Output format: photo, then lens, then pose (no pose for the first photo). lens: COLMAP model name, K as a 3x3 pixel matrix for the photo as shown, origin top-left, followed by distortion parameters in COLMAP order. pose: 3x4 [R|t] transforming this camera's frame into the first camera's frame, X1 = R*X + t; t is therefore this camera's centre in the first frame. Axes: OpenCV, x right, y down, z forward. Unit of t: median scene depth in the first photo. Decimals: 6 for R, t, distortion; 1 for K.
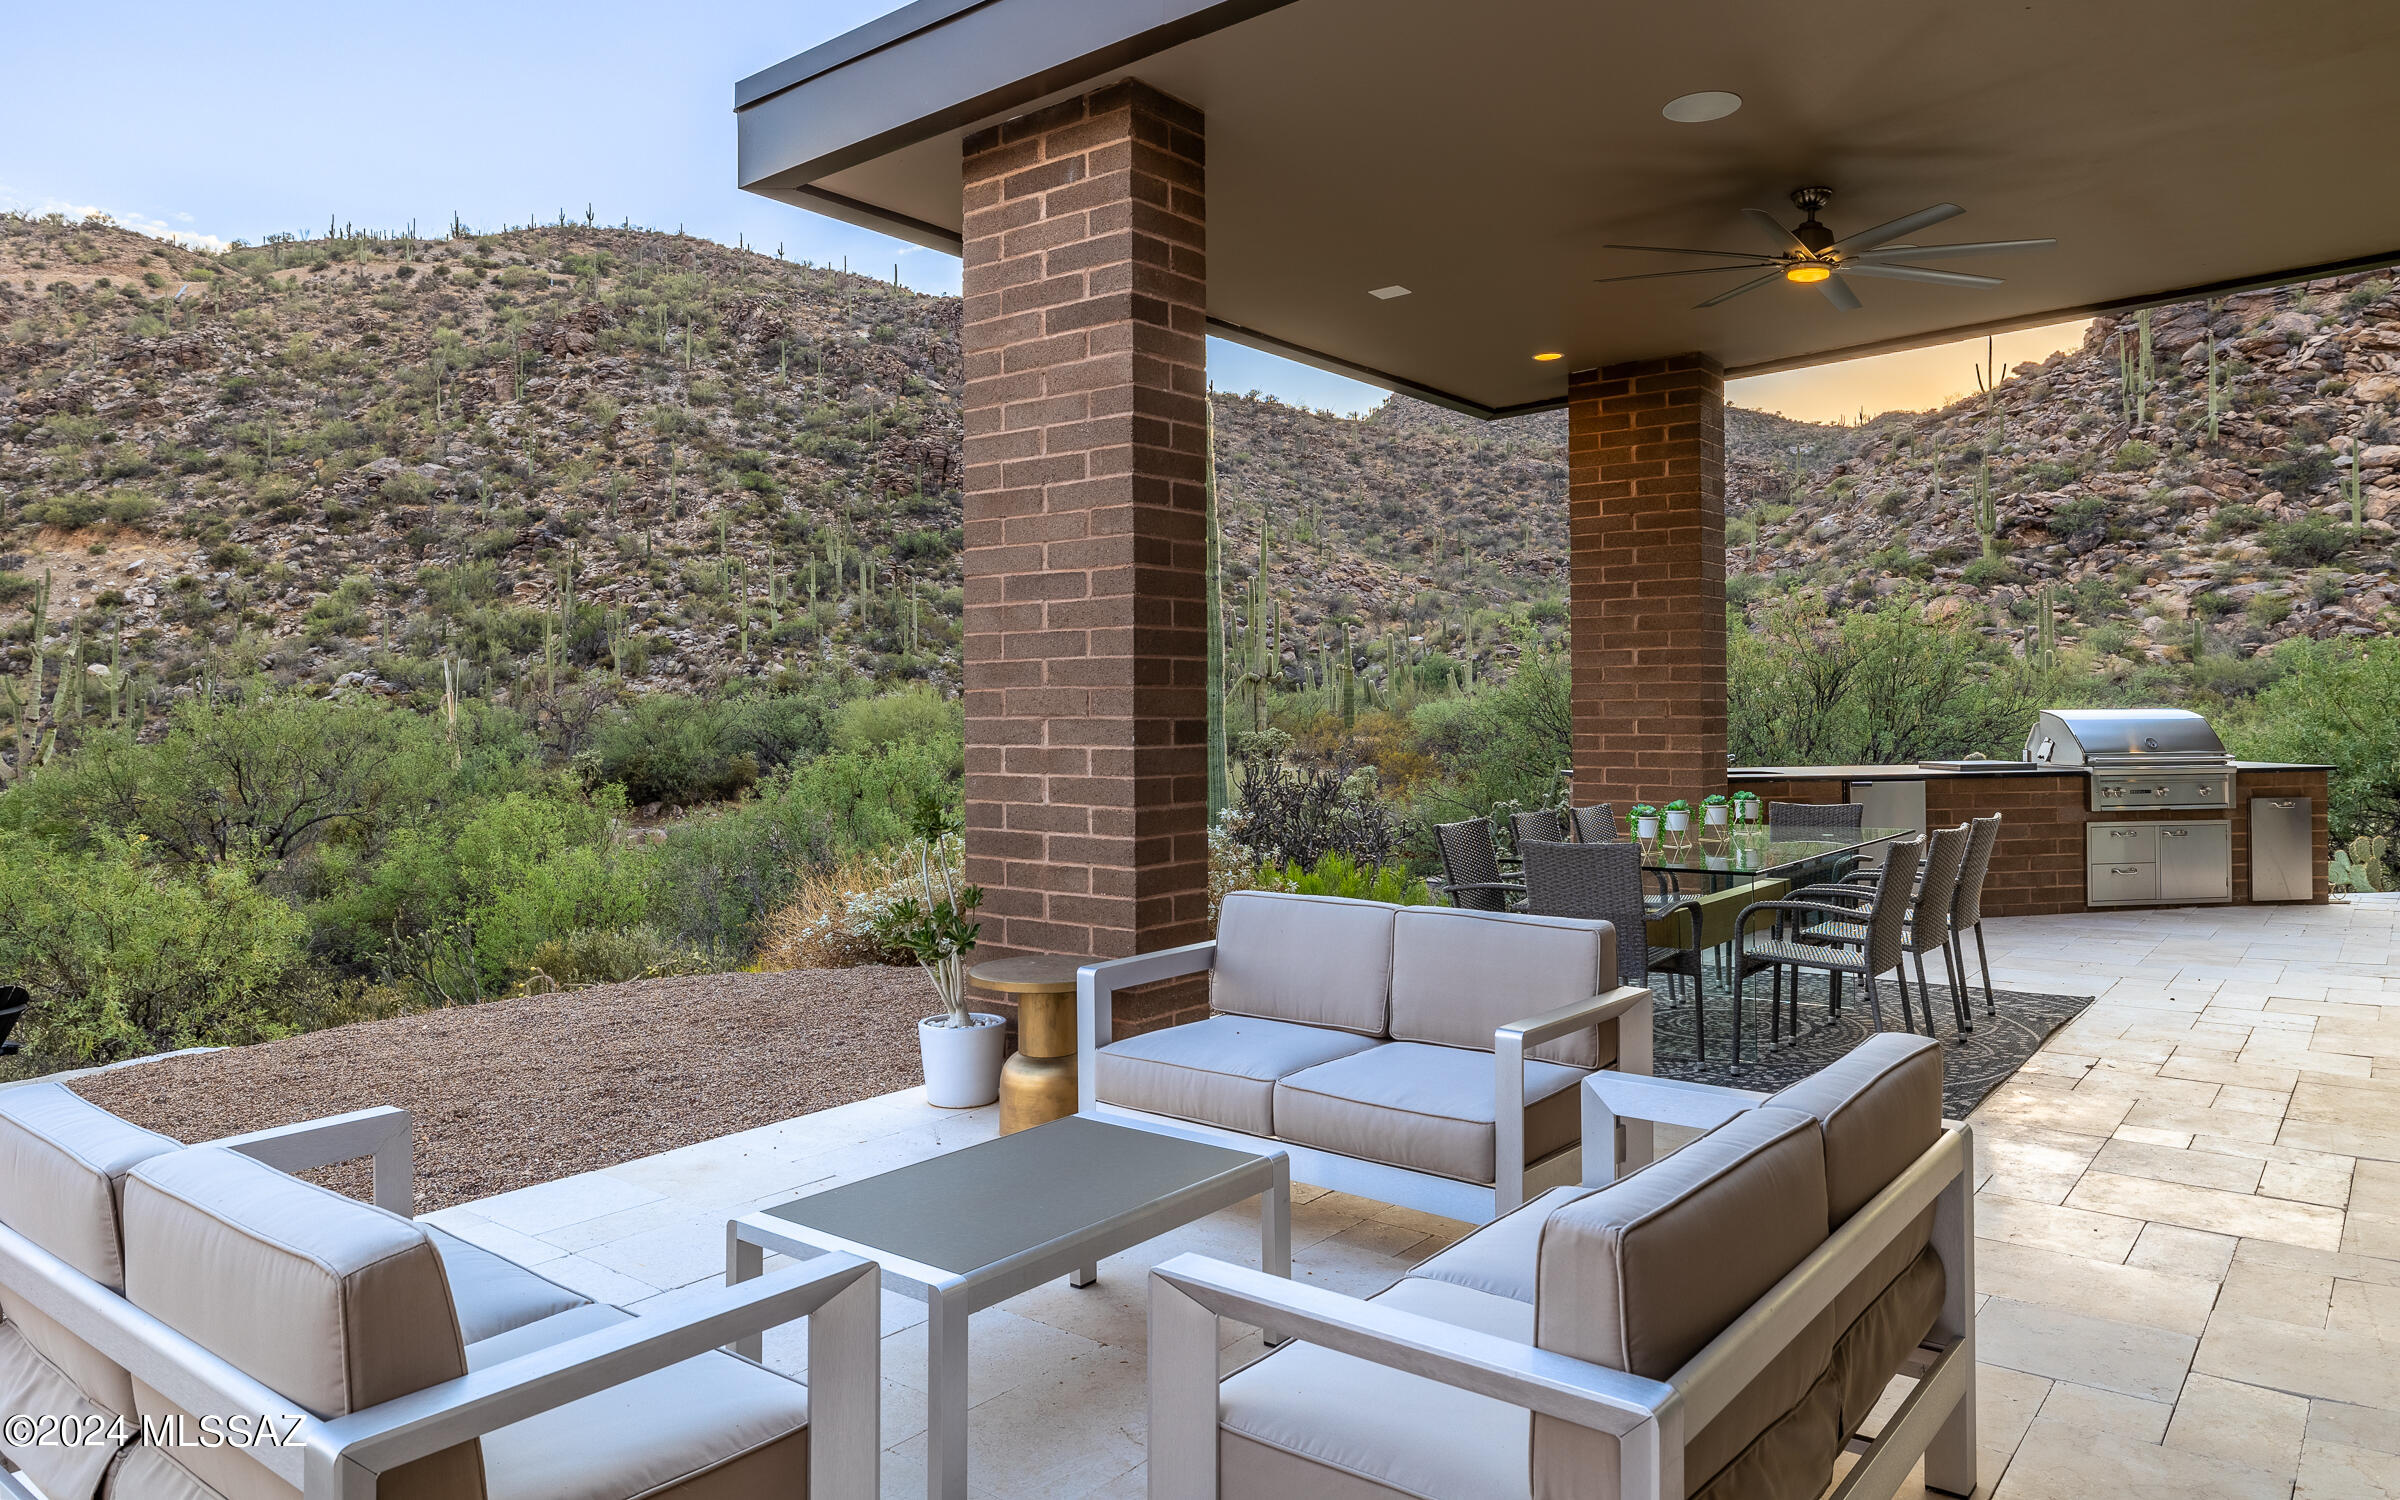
lens RADIAL K [[1576.3, 0, 1200.0], [0, 1576.3, 750.0], [0, 0, 1]] dist [0.002944, 0.000854]
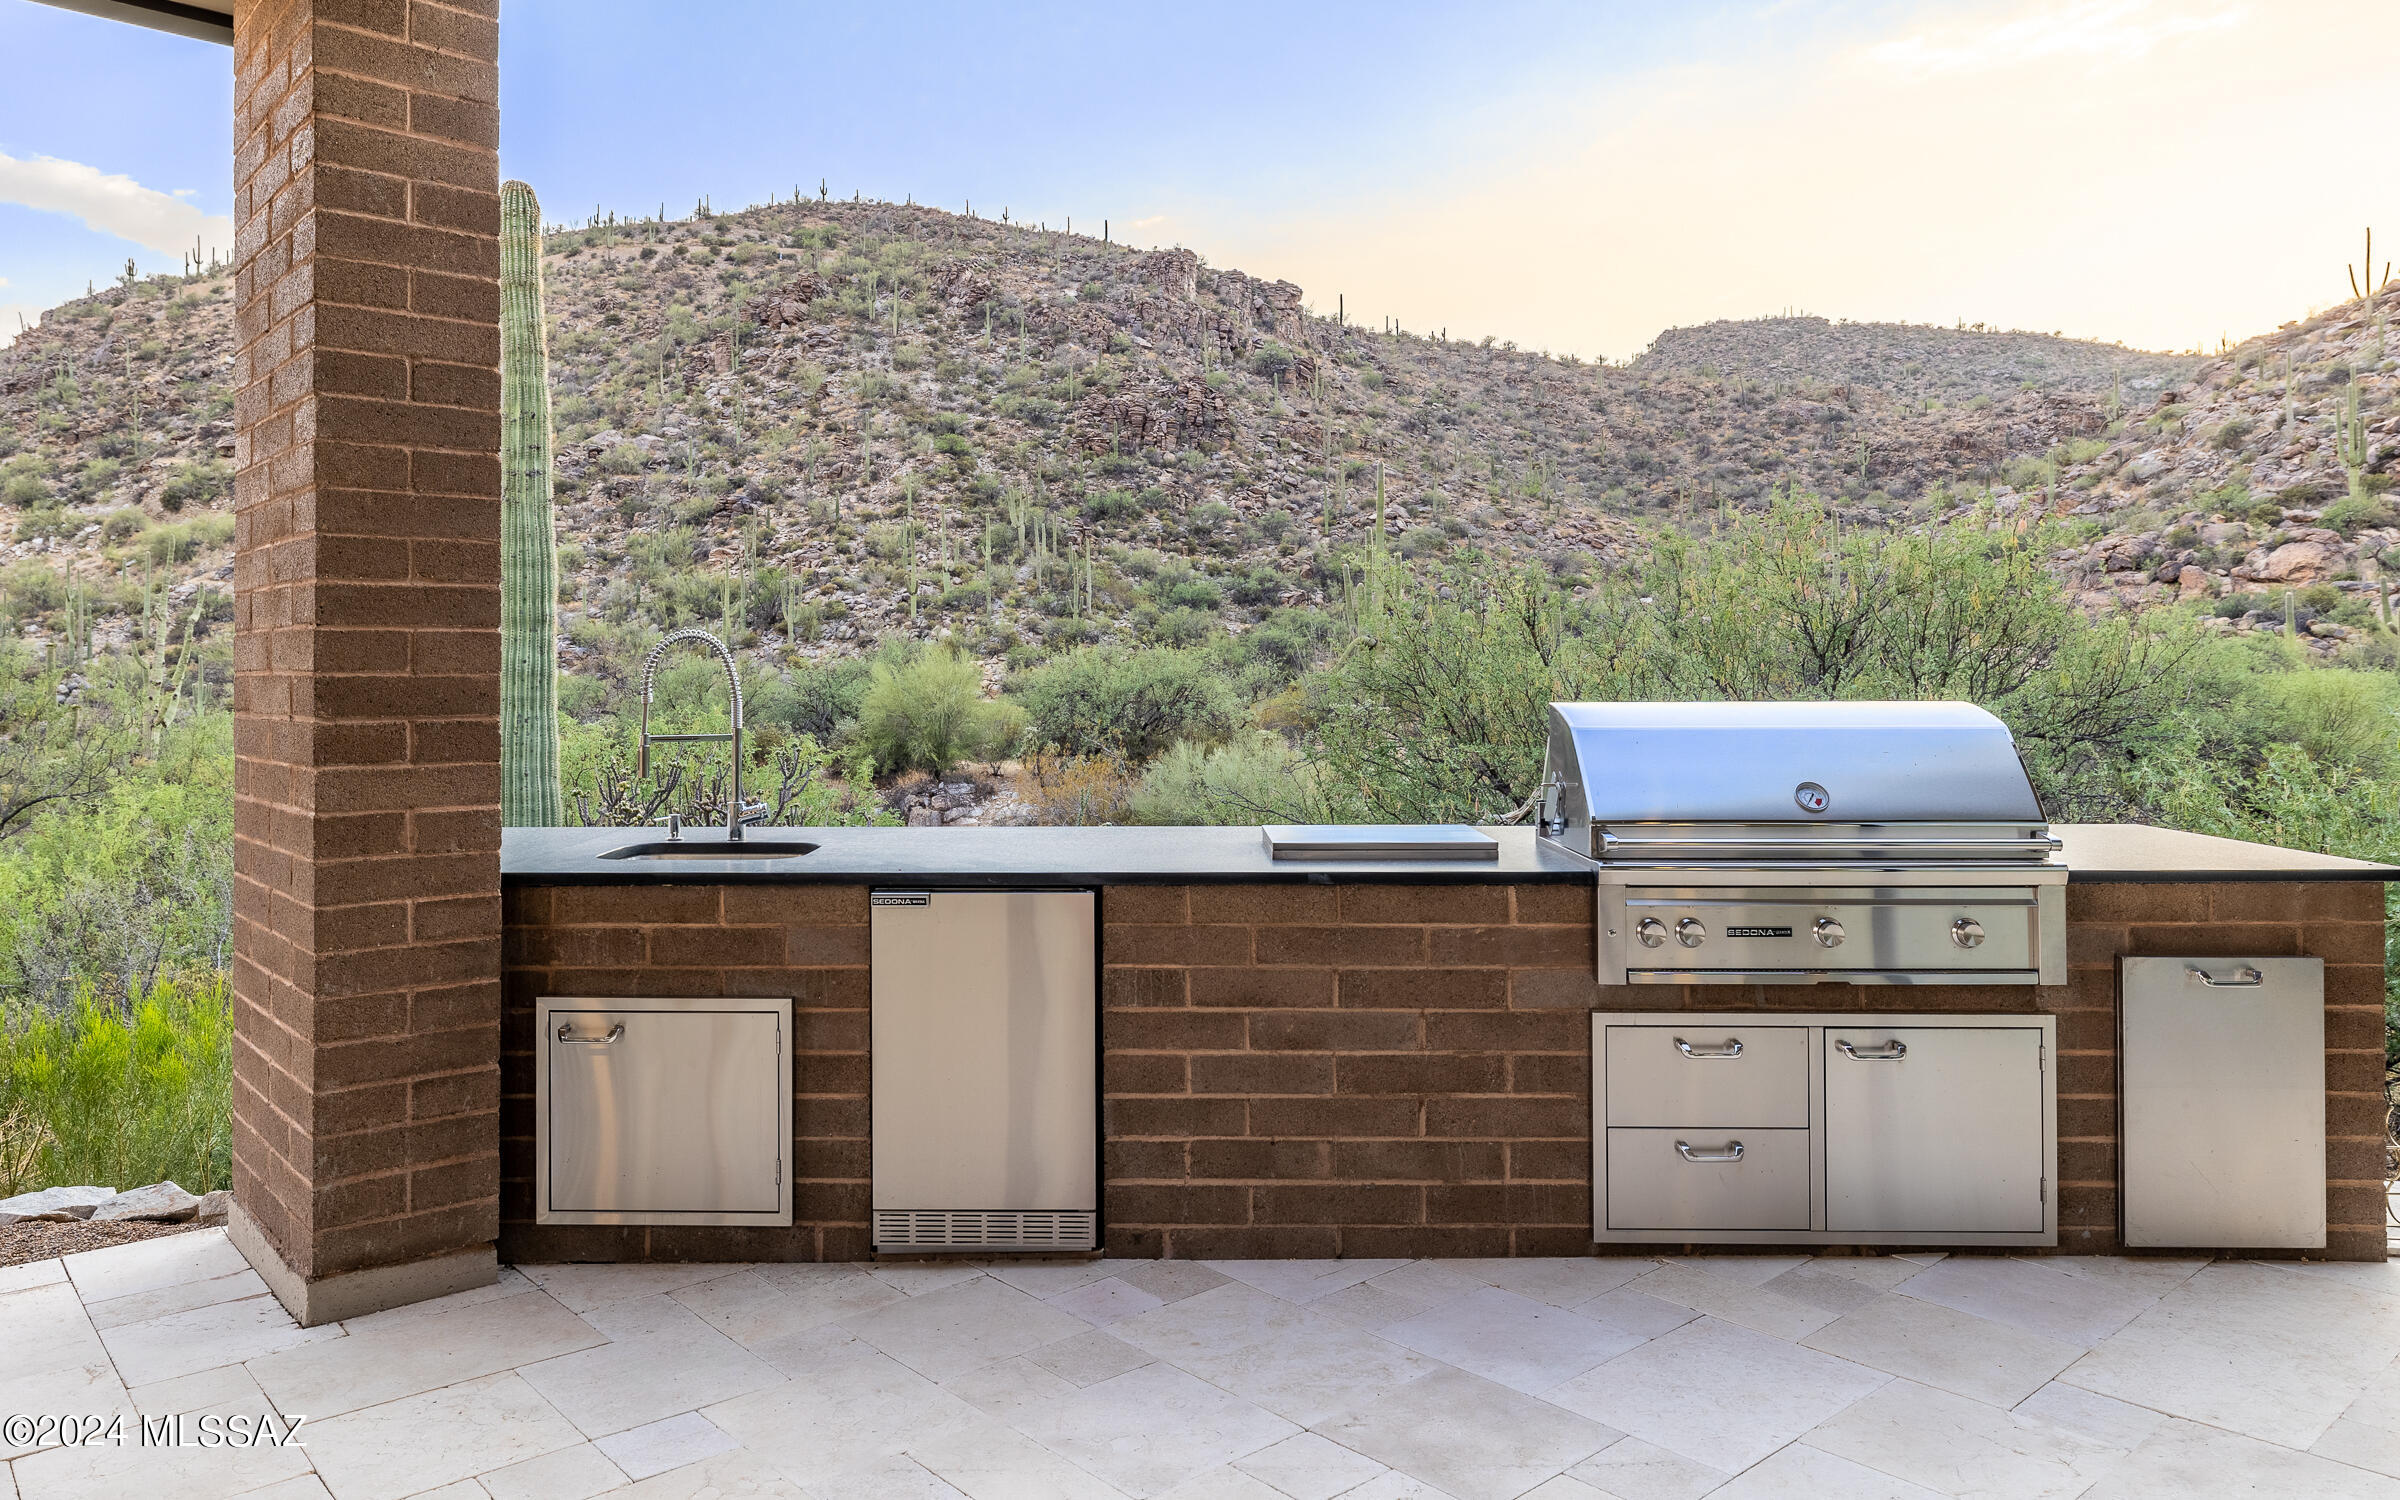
lens RADIAL K [[1557.5, 0, 1193.9], [0, 1557.5, 705.5], [0, 0, 1]] dist [0.001217, -0.000793]
pose [[0.978840, 0.008469, -0.204454, 0.066746], [-0.009861, 0.999935, -0.005788, -0.002724], [0.204391, 0.007682, 0.978859, 0.076803]]
